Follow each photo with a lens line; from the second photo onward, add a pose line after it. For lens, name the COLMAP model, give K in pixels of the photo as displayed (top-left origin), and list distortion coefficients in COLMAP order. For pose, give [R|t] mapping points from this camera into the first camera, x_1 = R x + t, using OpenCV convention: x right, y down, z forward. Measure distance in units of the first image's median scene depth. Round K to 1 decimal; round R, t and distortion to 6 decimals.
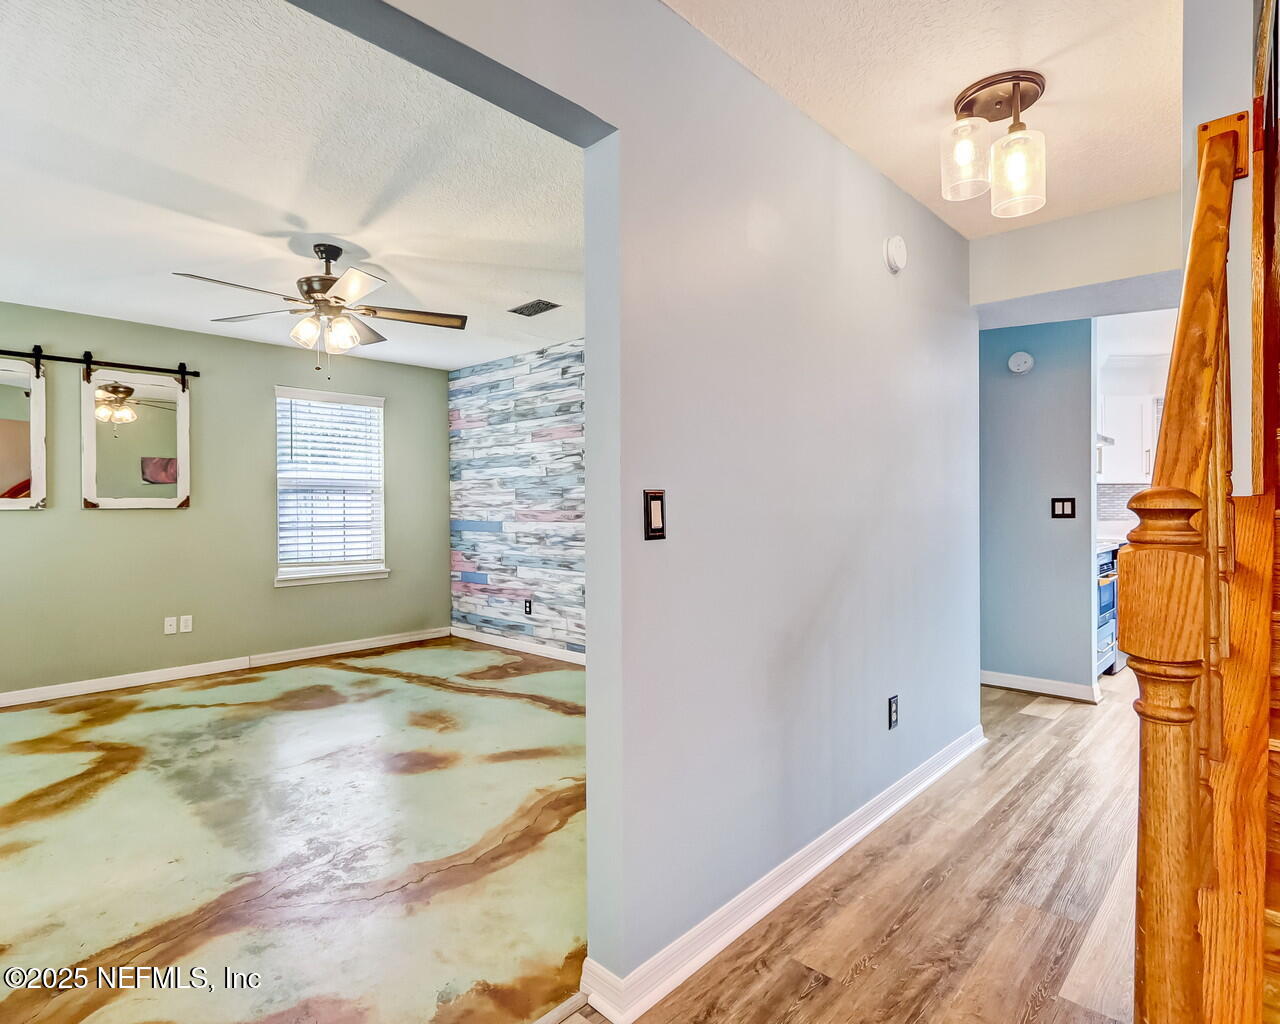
lens RADIAL K [[705.3, 0, 632.4], [0, 705.3, 502.5], [0, 0, 1]] dist [0.003260, 0.000678]
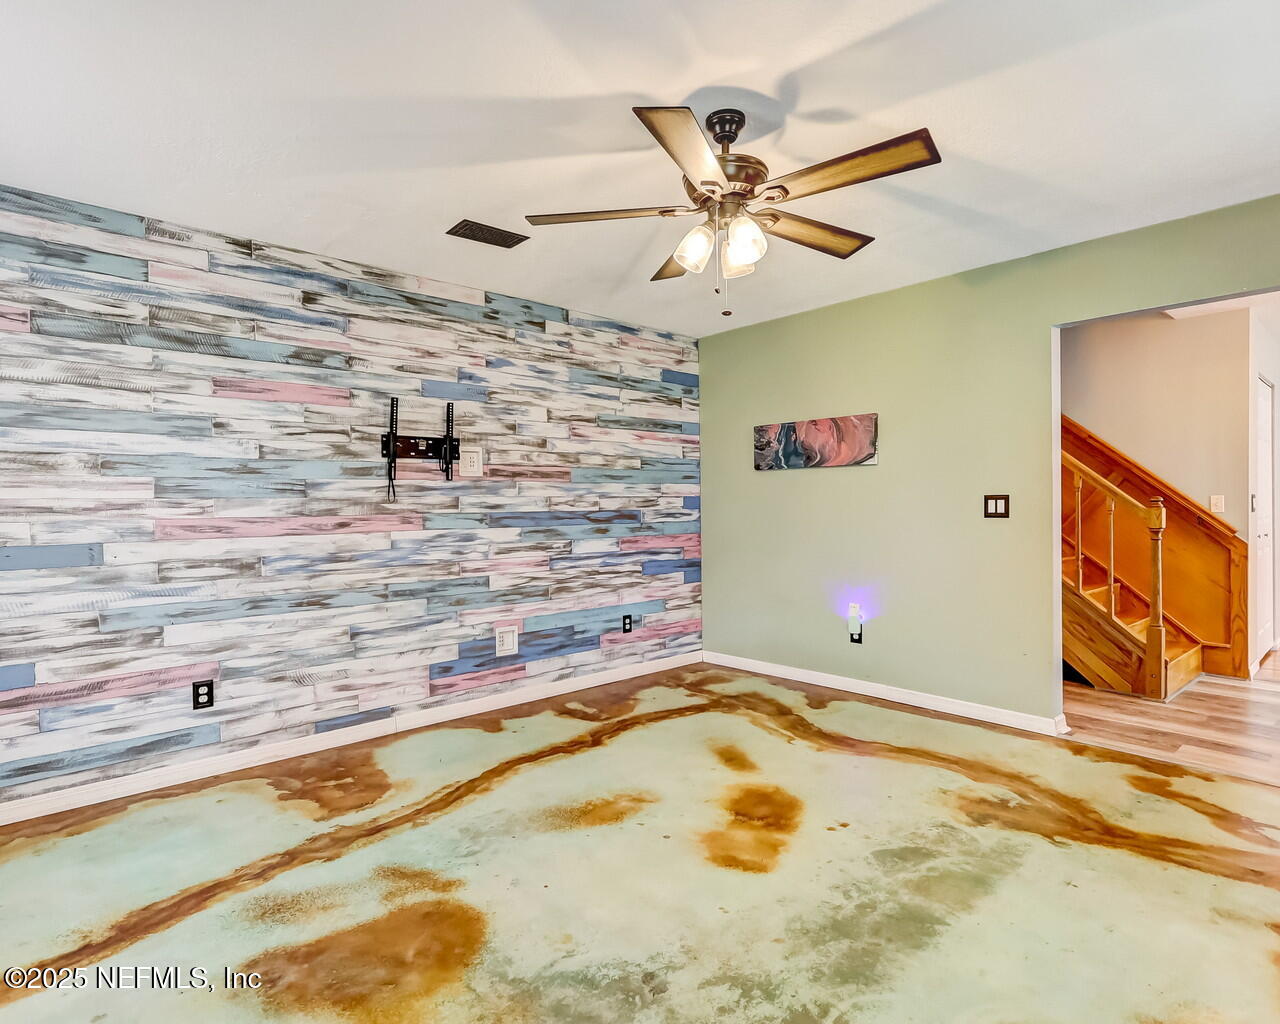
lens RADIAL K [[705.3, 0, 632.9], [0, 705.3, 515.3], [0, 0, 1]] dist [0.003260, 0.000678]
pose [[0.076851, -0.006829, 0.997019, -0.696366], [0.007534, 0.999952, 0.006268, 0.008118], [-0.997014, 0.007030, 0.076899, 0.649050]]
